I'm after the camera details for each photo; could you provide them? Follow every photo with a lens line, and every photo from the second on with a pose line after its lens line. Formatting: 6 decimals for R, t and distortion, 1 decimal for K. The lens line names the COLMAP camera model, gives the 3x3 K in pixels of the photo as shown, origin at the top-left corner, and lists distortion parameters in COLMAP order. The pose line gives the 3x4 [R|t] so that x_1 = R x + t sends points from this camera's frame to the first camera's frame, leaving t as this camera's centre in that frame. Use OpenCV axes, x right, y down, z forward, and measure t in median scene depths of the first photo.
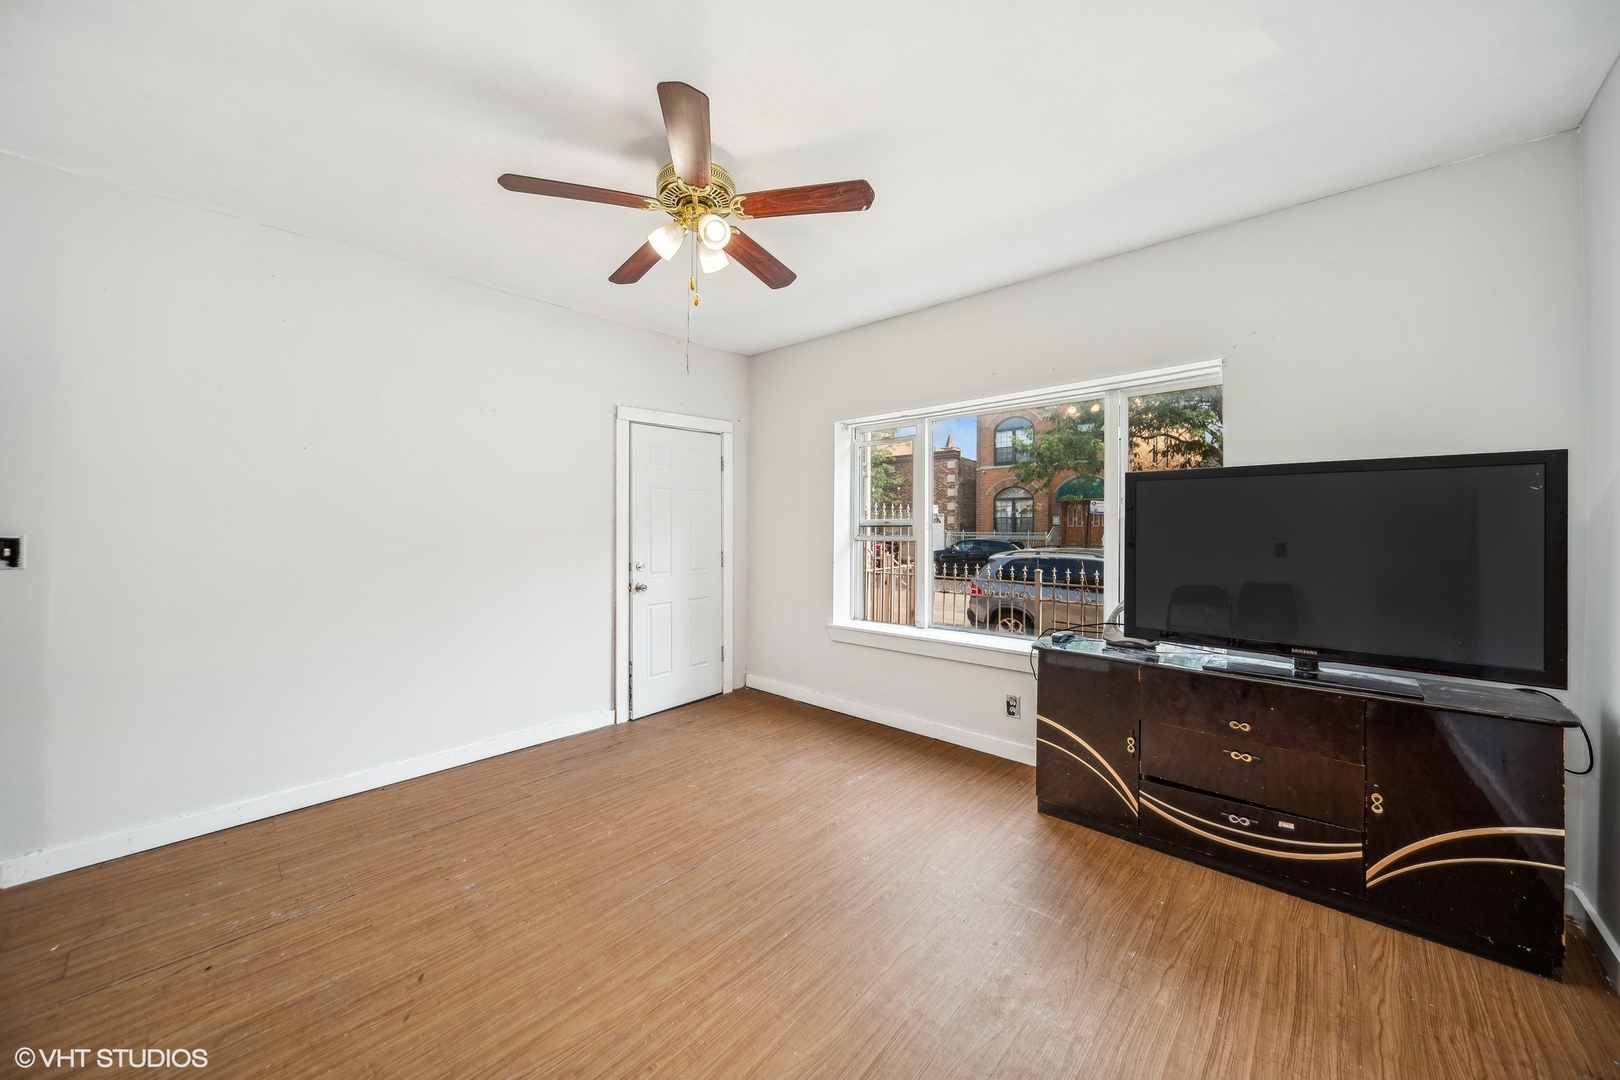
lens RADIAL K [[590.5, 0, 806.2], [0, 590.5, 522.0], [0, 0, 1]] dist [-0.000194, -0.000088]
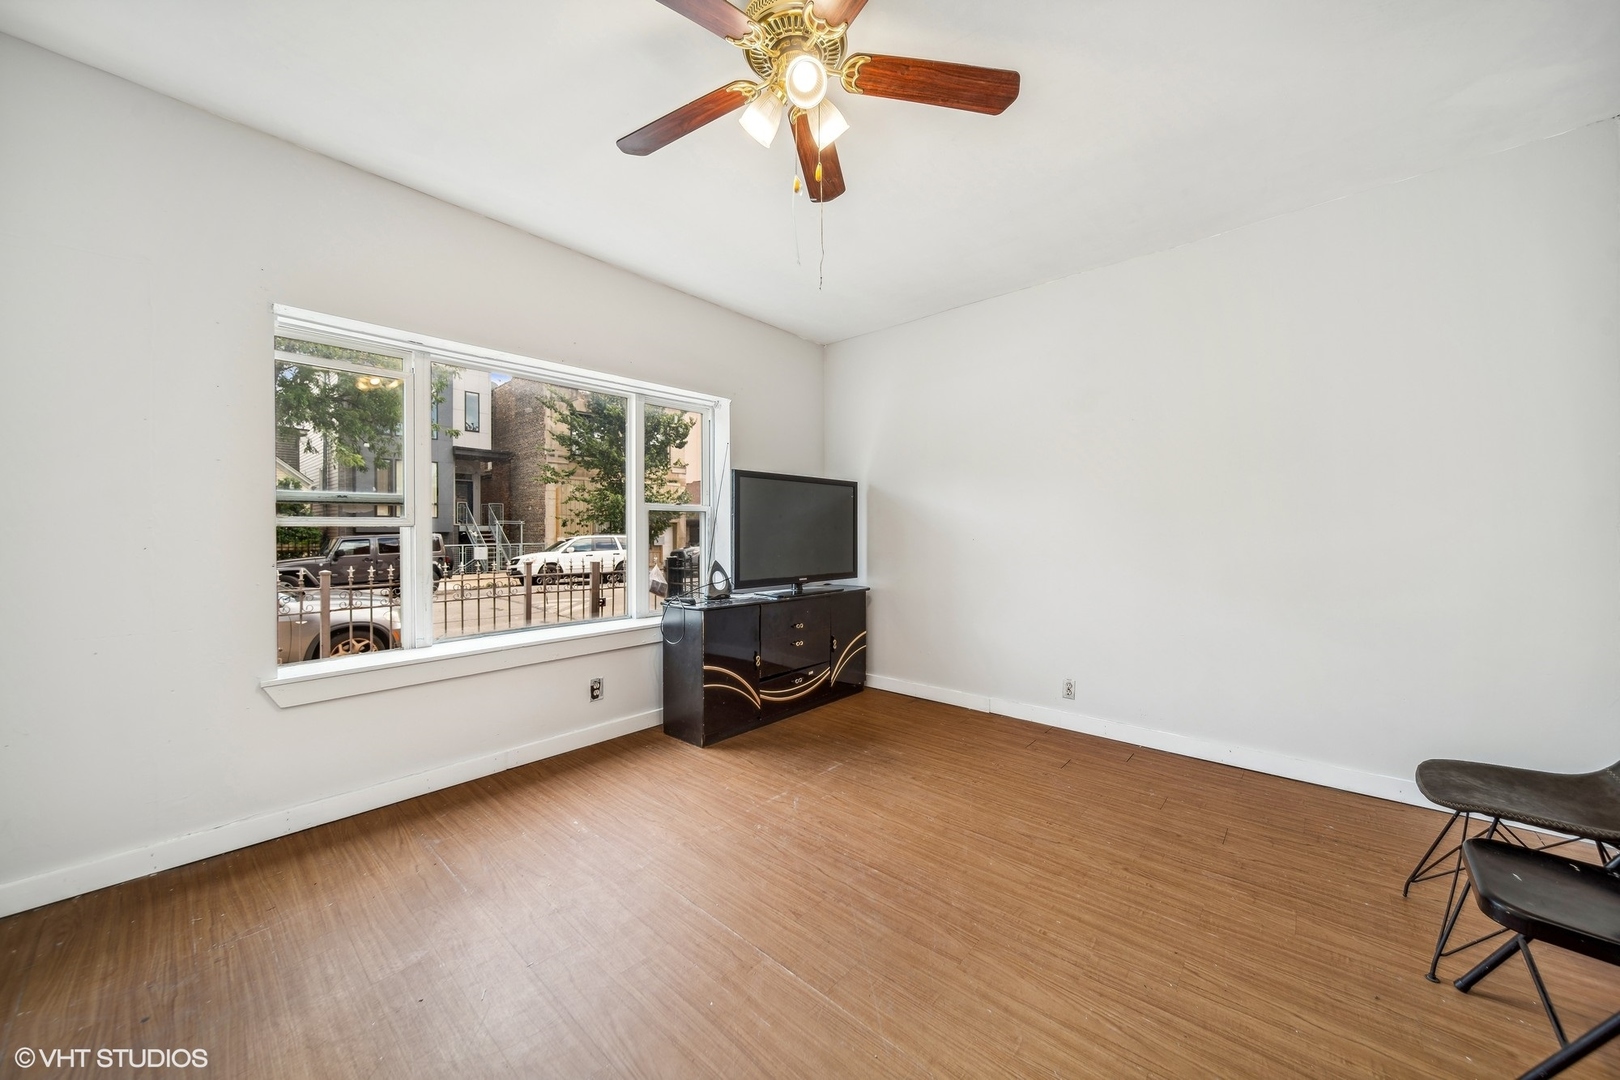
lens RADIAL K [[578.7, 0, 812.0], [0, 578.7, 535.8], [0, 0, 1]] dist [-0.000546, -0.000022]
pose [[-0.025564, -0.008958, 0.999633, -0.953052], [-0.004407, 0.999951, 0.008848, 0.066656], [-0.999663, -0.004179, -0.025602, 1.004142]]
